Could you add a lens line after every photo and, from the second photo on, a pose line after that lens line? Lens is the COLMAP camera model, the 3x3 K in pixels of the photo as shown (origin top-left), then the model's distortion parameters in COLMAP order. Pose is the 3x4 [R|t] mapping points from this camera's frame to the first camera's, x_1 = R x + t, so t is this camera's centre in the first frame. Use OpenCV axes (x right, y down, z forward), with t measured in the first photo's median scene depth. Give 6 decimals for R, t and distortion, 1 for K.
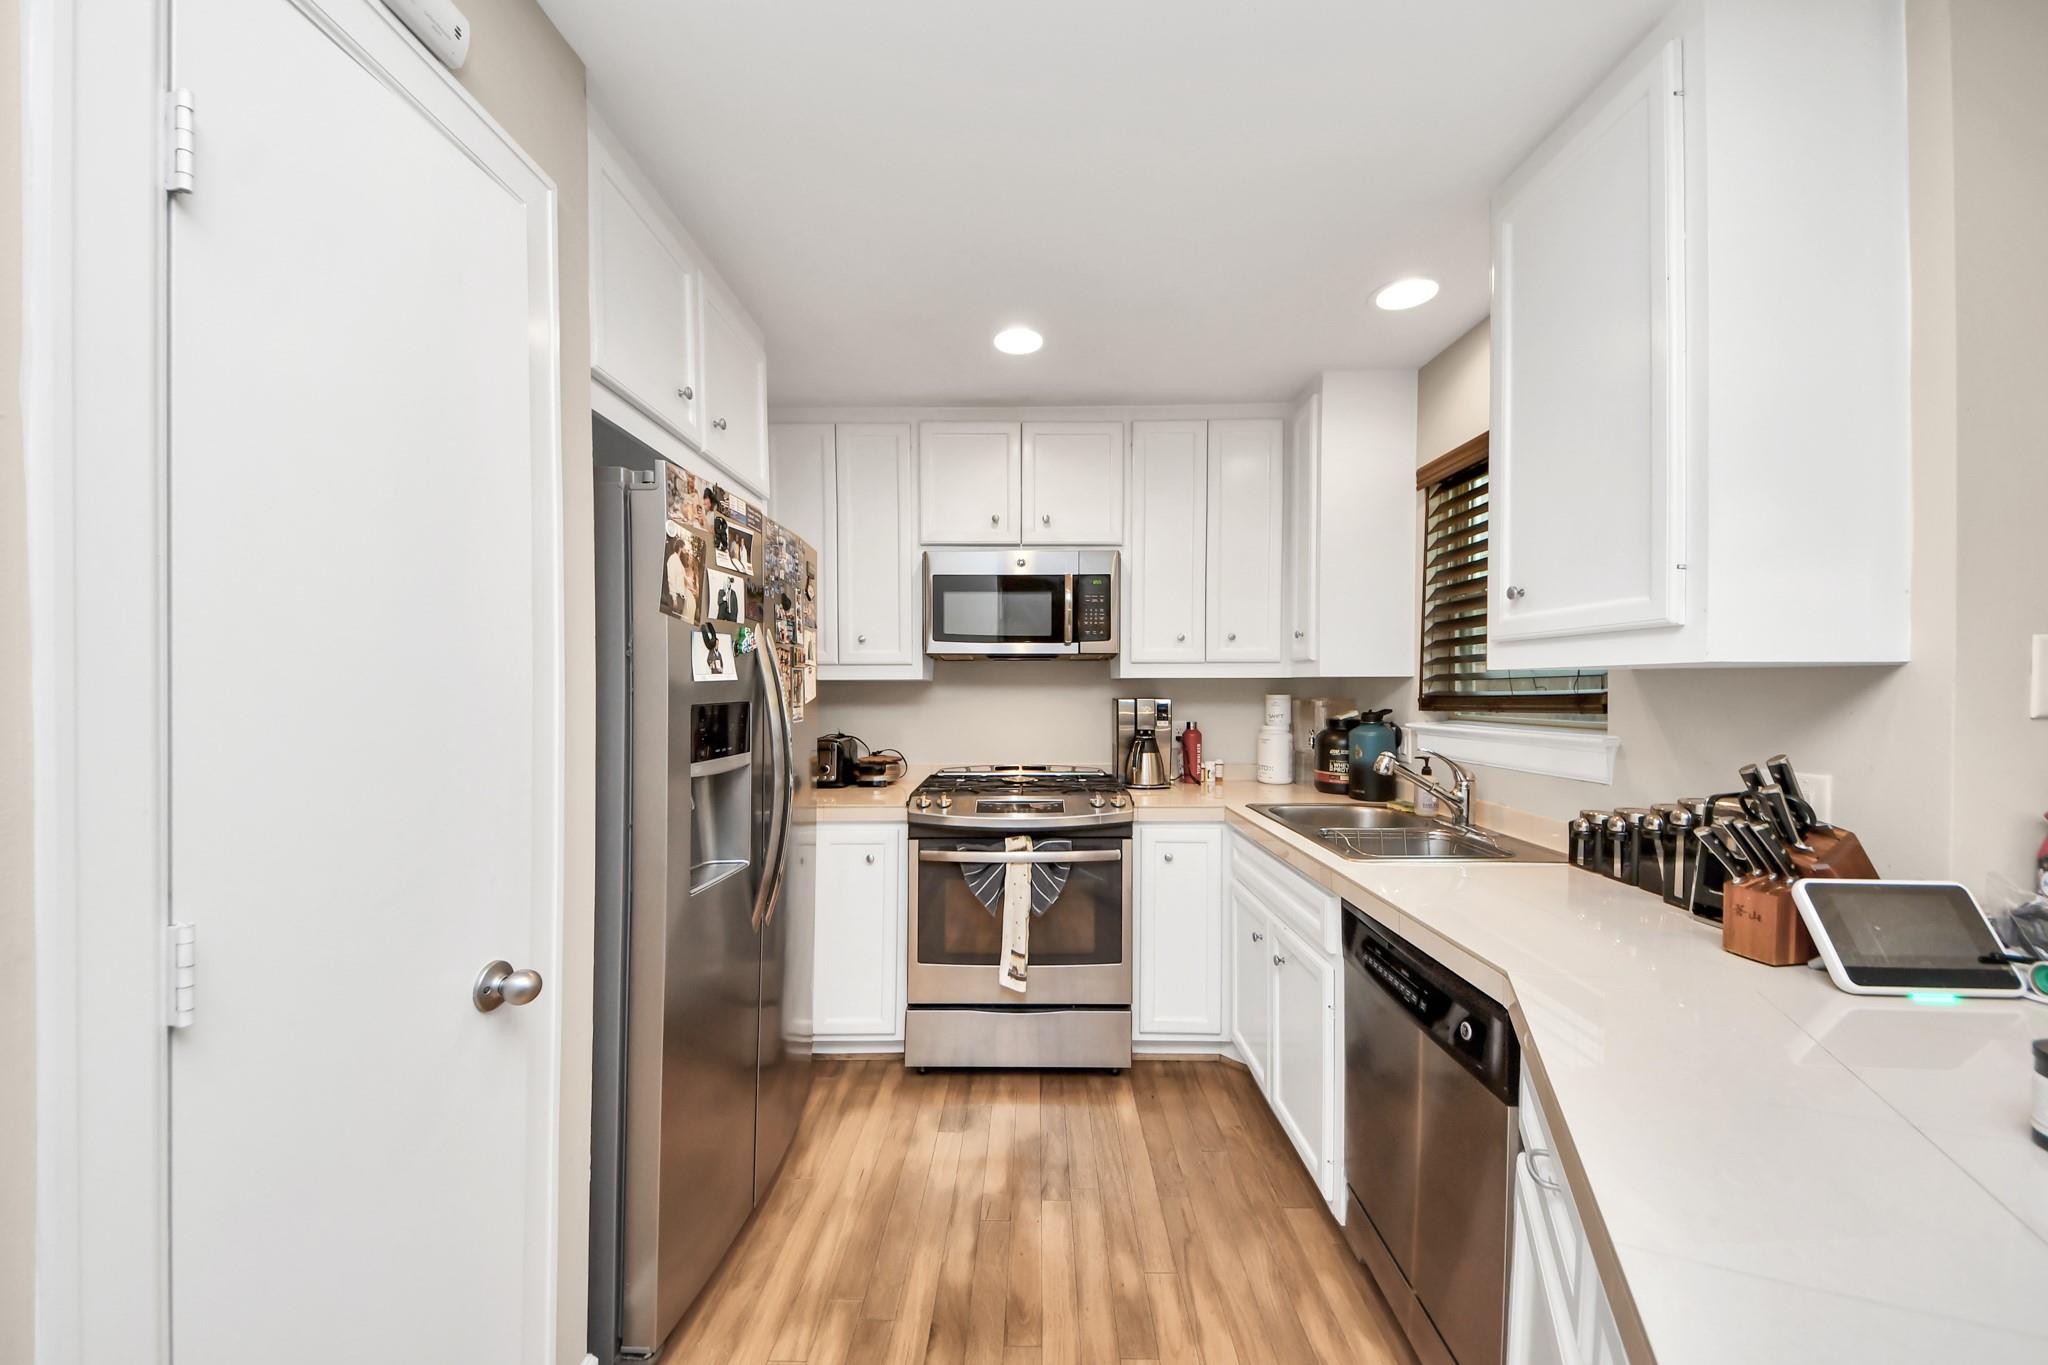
lens RADIAL K [[813.8, 0, 976.8], [0, 813.8, 679.7], [0, 0, 1]] dist [-0.001629, -0.000242]
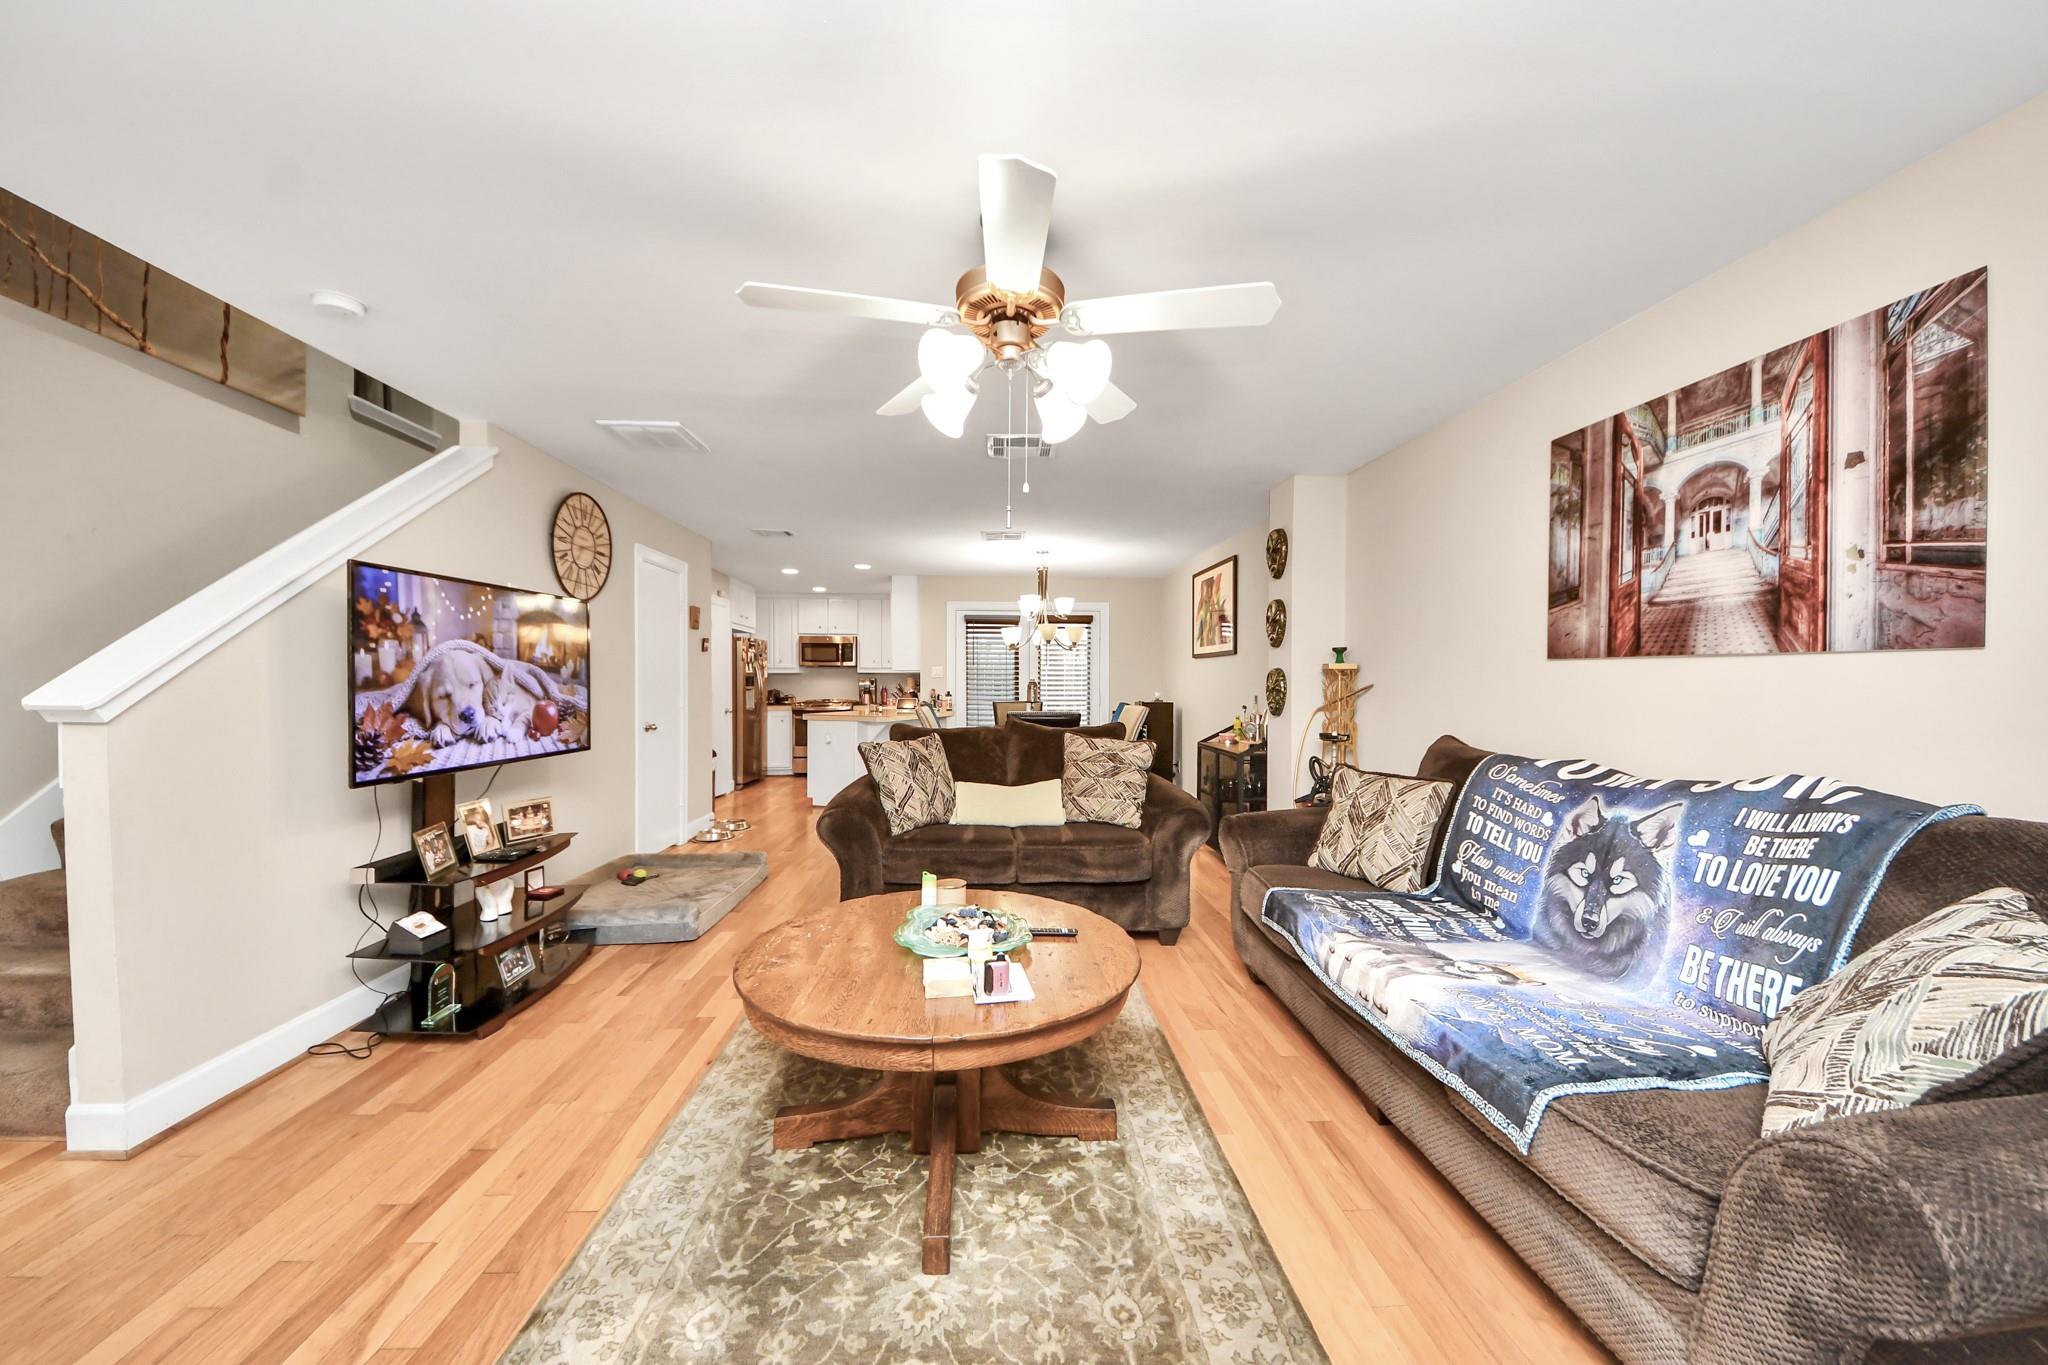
lens RADIAL K [[749.0, 0, 1024.0], [0, 749.0, 682.5], [0, 0, 1]] dist [0.032534, -0.022961]
pose [[0.997653, 0.002529, 0.068425, 0.665378], [-0.001956, 0.999962, -0.008447, 0.066964], [-0.068444, 0.008293, 0.997620, -2.246157]]
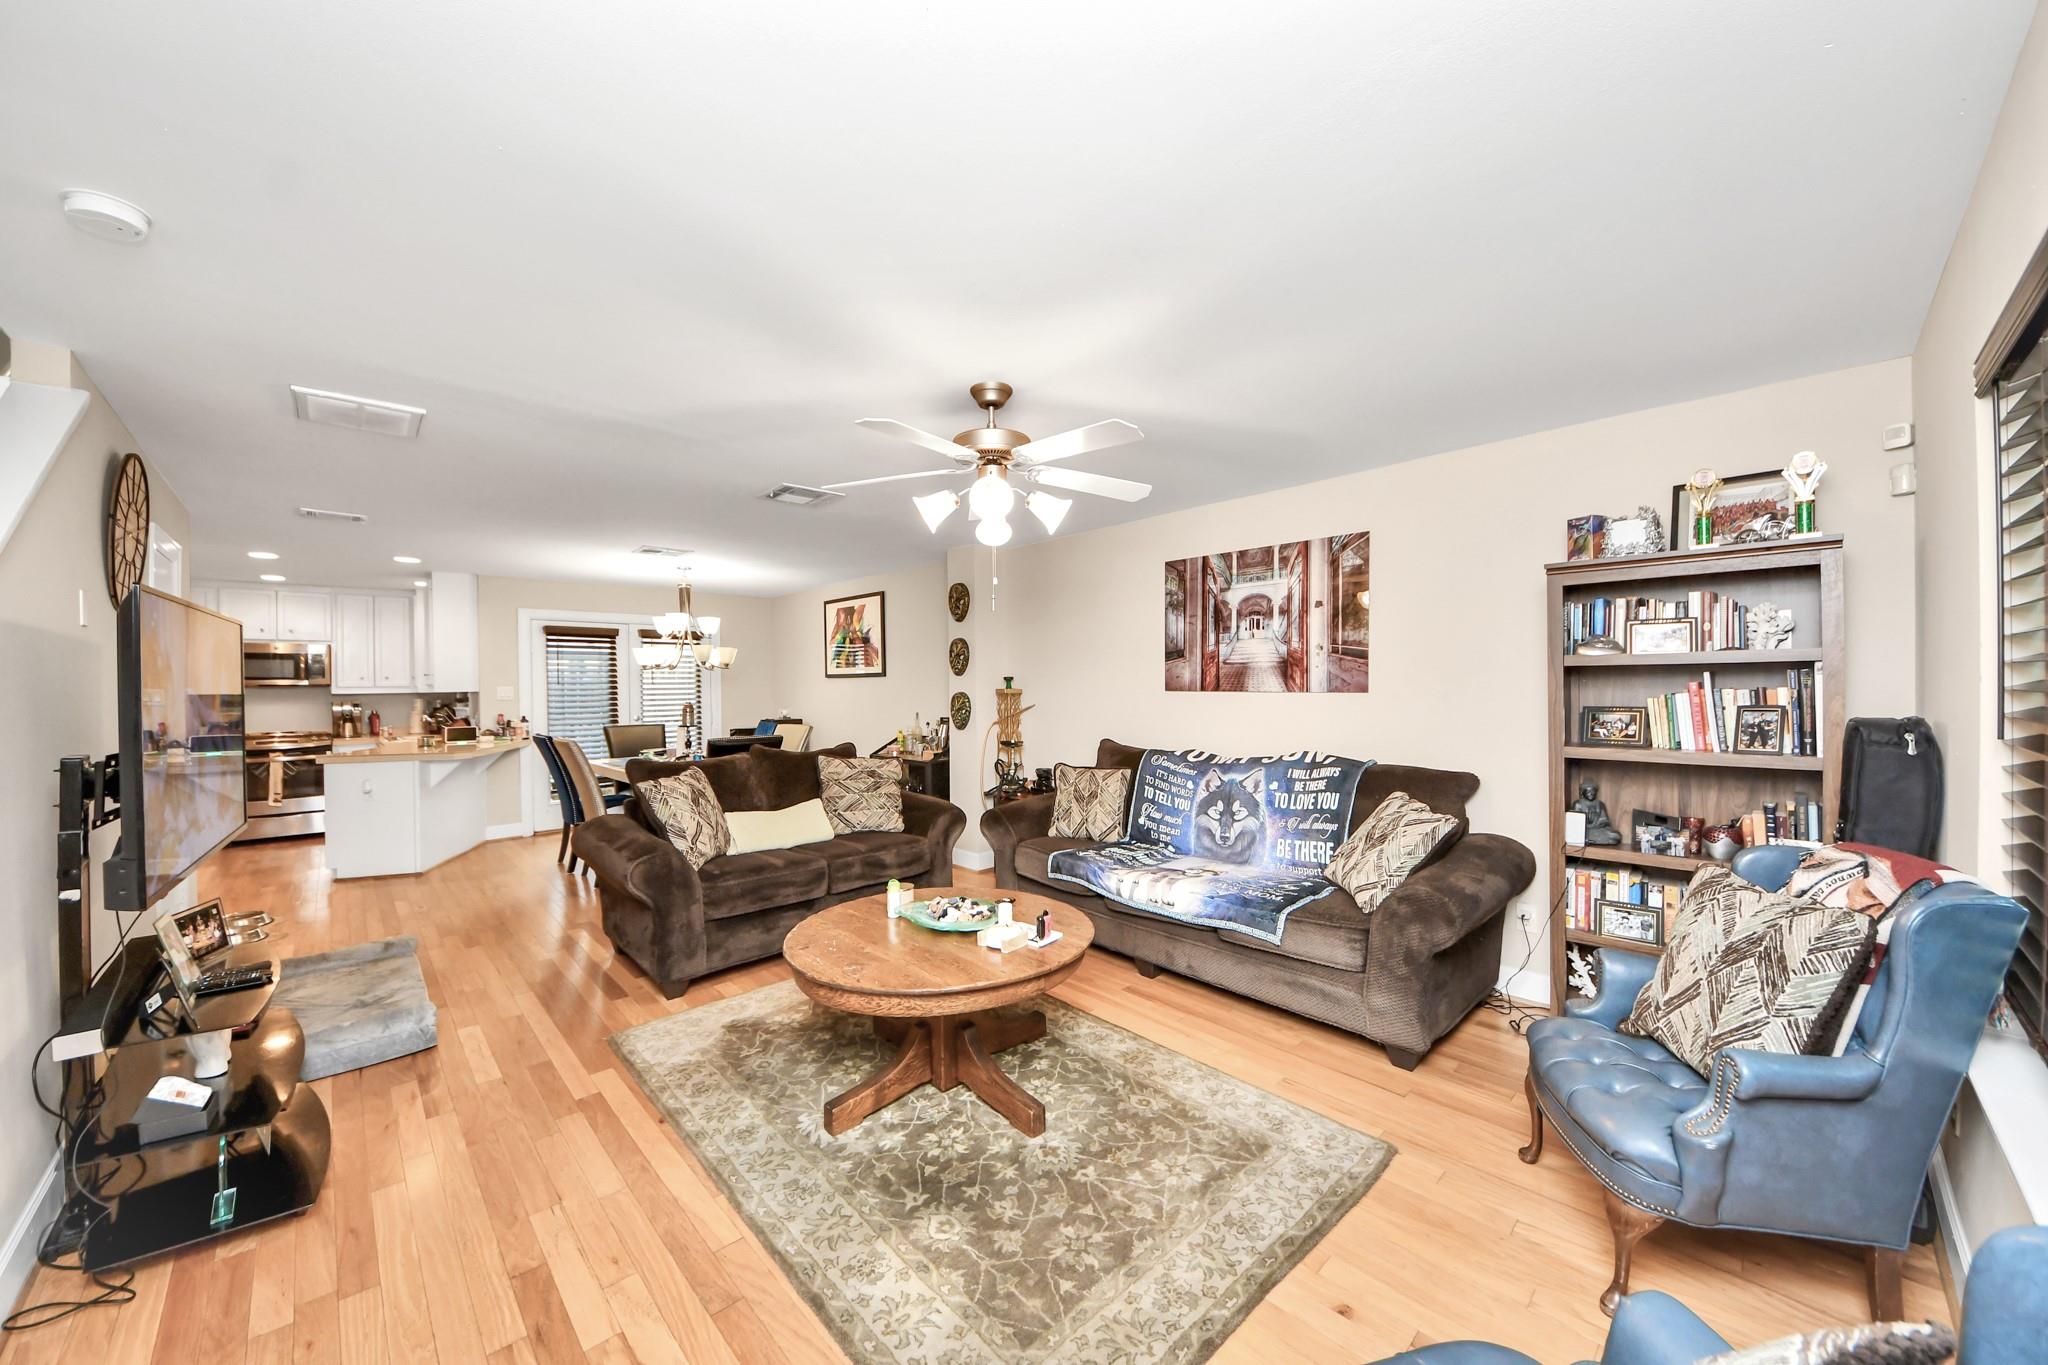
lens RADIAL K [[749.0, 0, 1024.0], [0, 749.0, 682.5], [0, 0, 1]] dist [0.032534, -0.022961]
pose [[0.706711, -0.008952, 0.707446, 0.025103], [0.017564, 0.999834, -0.004893, 0.010759], [-0.707284, 0.015884, 0.706751, -2.254481]]
